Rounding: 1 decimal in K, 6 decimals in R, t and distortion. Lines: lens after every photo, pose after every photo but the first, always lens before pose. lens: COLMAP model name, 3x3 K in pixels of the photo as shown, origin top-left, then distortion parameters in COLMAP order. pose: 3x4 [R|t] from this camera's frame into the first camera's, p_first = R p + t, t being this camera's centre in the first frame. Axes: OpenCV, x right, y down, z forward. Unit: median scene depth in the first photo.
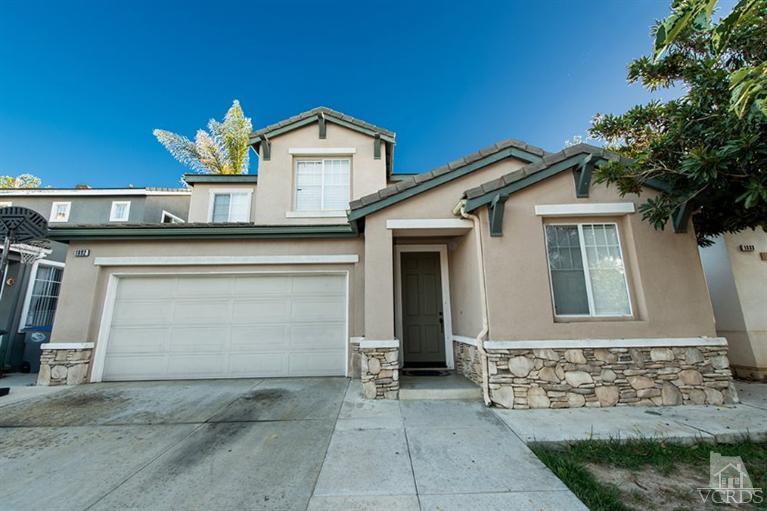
lens RADIAL K [[308.4, 0, 385.0], [0, 308.4, 256.8], [0, 0, 1]] dist [0.003740, -0.000753]
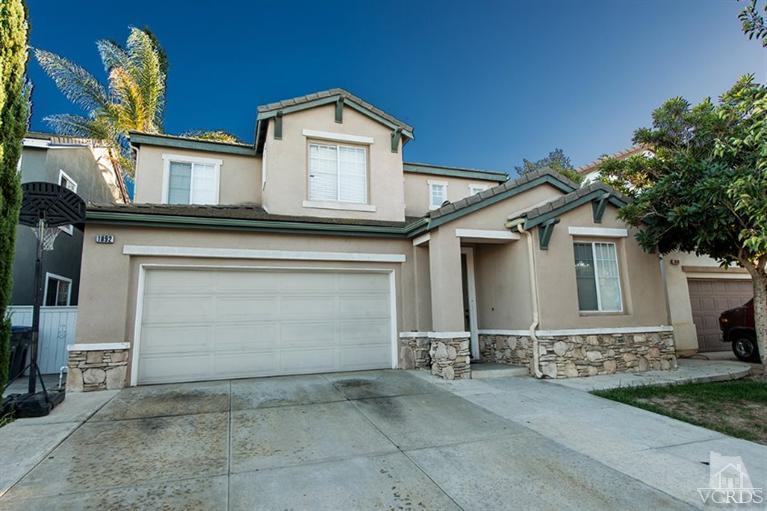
lens RADIAL K [[411.4, 0, 381.1], [0, 411.4, 255.5], [0, 0, 1]] dist [0.004680, 0.000008]
pose [[0.950693, 0.041947, 0.307284, -0.665795], [-0.054590, 0.997975, 0.032661, -0.050702], [-0.305291, -0.047825, 0.951057, -0.344637]]
